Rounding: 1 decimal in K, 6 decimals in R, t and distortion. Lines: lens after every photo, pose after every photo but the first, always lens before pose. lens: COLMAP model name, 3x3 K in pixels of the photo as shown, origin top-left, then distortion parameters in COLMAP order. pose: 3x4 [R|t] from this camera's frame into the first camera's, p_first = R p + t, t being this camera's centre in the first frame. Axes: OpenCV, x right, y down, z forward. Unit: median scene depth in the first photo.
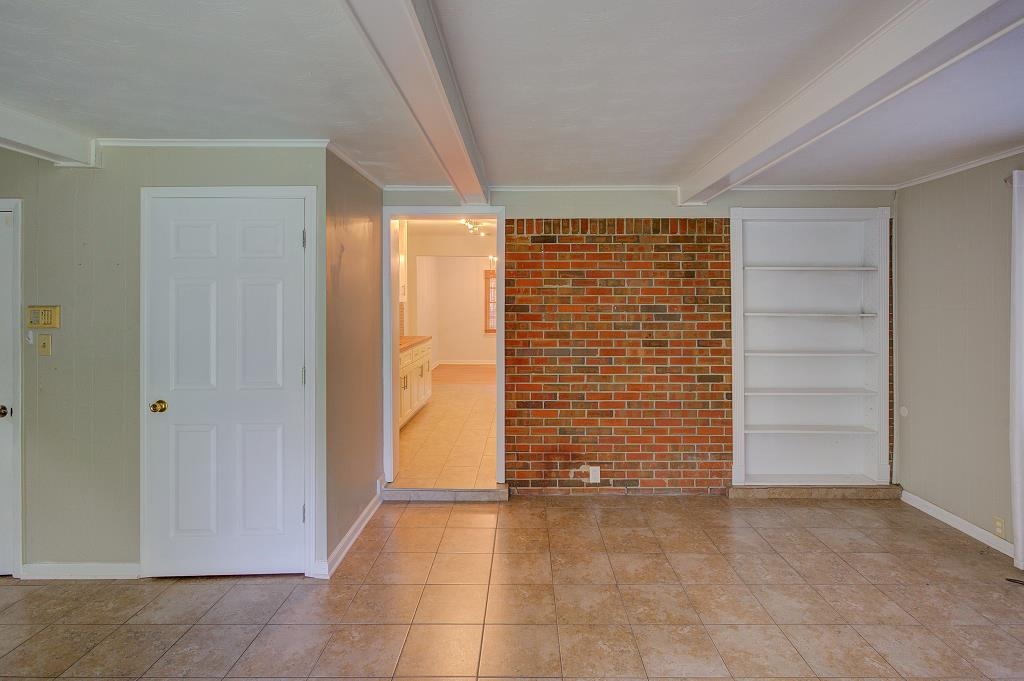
lens RADIAL K [[517.9, 0, 515.8], [0, 517.9, 298.1], [0, 0, 1]] dist [-0.006367, 0.000740]
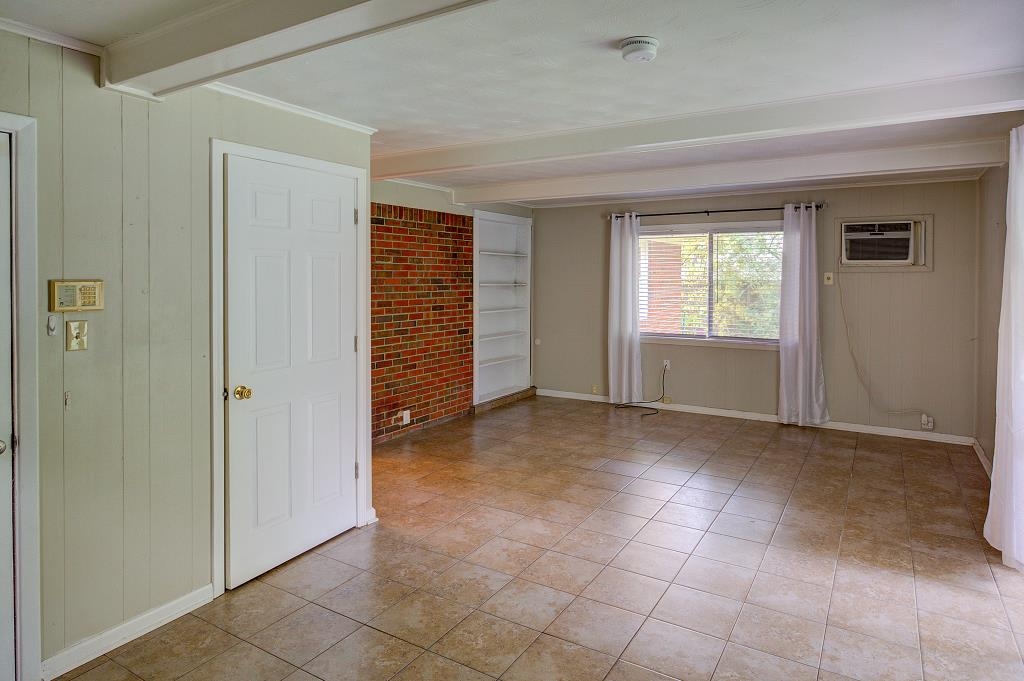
lens RADIAL K [[612.6, 0, 511.7], [0, 612.6, 283.3], [0, 0, 1]] dist [0.002785, 0.000758]
pose [[0.517210, -0.008301, 0.855818, -0.954049], [-0.008215, 0.999859, 0.014662, 0.001781], [-0.855819, -0.014614, 0.517069, 0.044935]]
